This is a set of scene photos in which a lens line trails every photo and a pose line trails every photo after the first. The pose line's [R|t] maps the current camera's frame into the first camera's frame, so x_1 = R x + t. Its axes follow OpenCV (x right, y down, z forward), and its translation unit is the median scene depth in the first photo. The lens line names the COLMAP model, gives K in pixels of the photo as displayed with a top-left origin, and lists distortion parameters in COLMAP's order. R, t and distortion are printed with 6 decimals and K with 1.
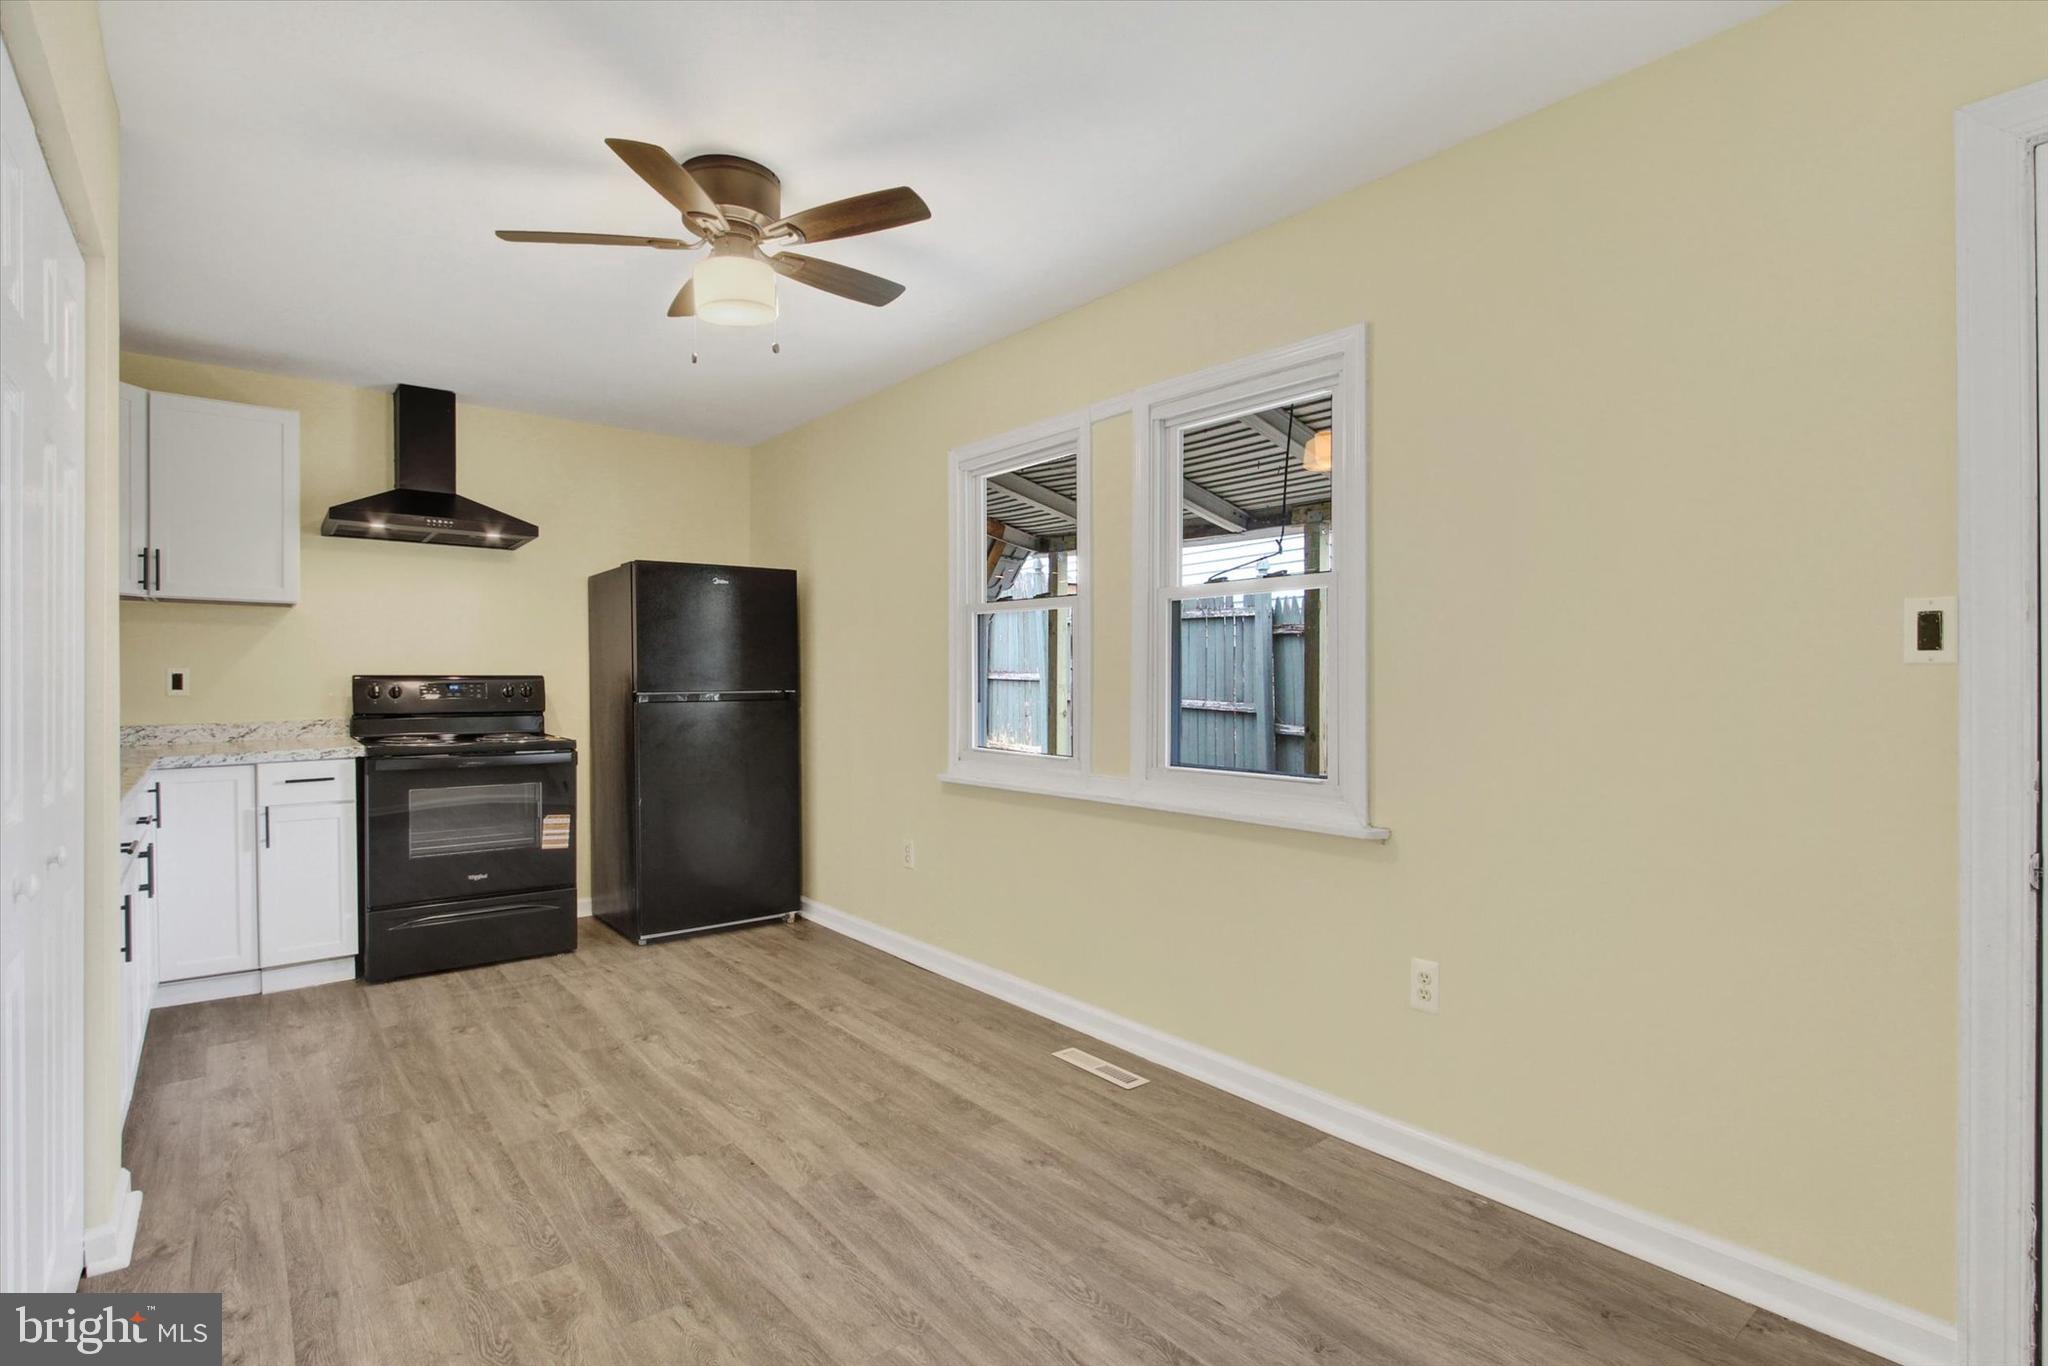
lens RADIAL K [[992.2, 0, 1032.1], [0, 992.2, 682.4], [0, 0, 1]] dist [-0.017569, 0.000132]
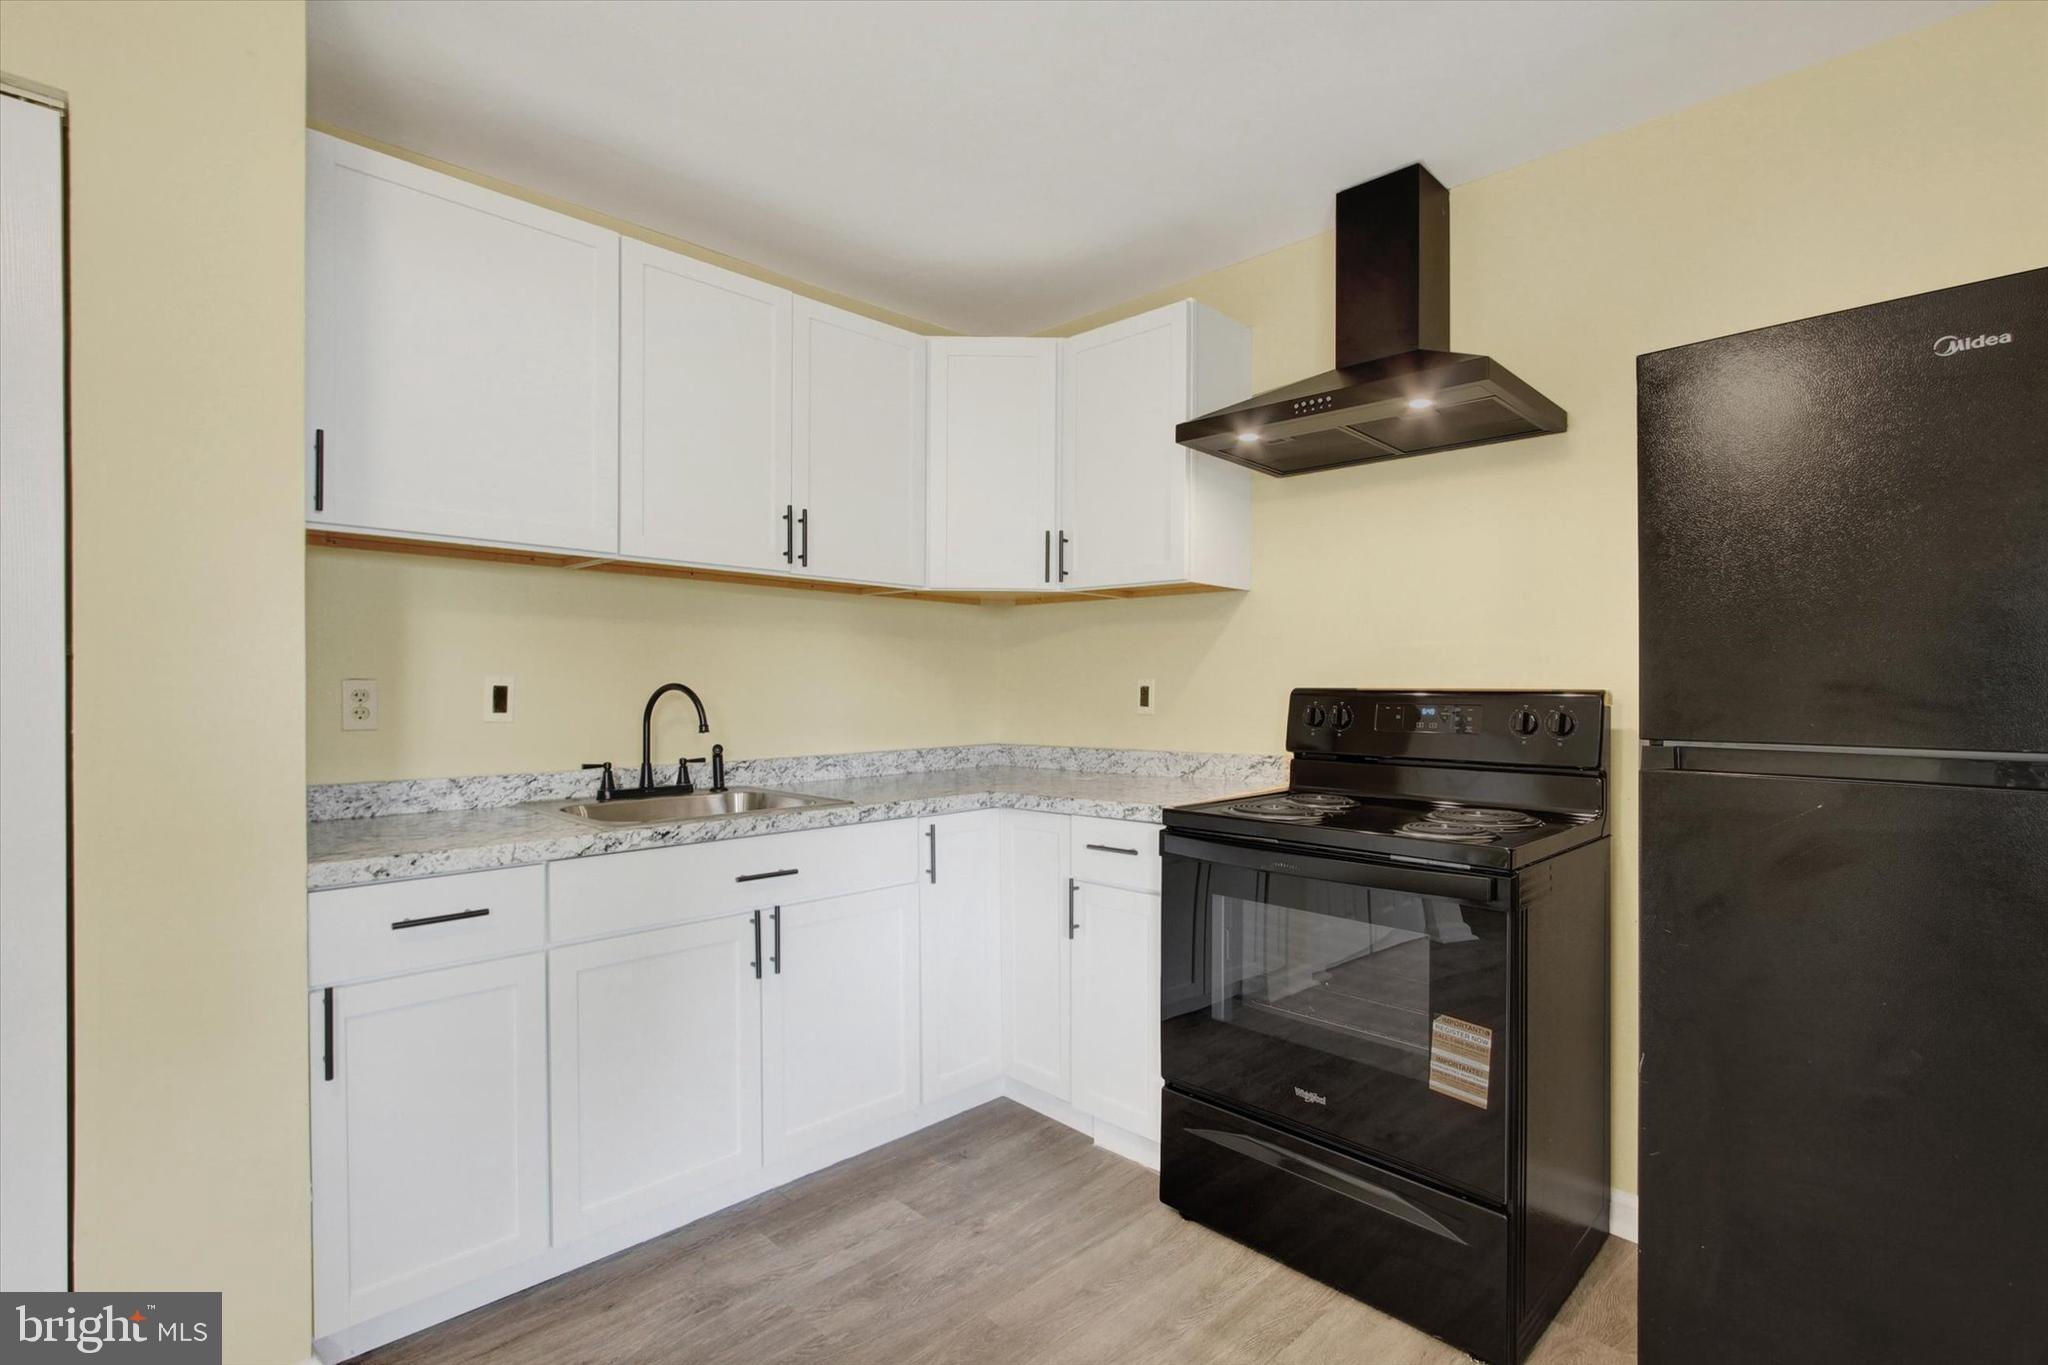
lens RADIAL K [[972.2, 0, 1015.4], [0, 972.2, 680.9], [0, 0, 1]] dist [-0.014821, 0.000004]
pose [[0.090001, -0.008167, -0.995908, -0.109566], [-0.008991, 0.999919, -0.009013, -0.006429], [0.995901, 0.009765, 0.089920, 0.973721]]
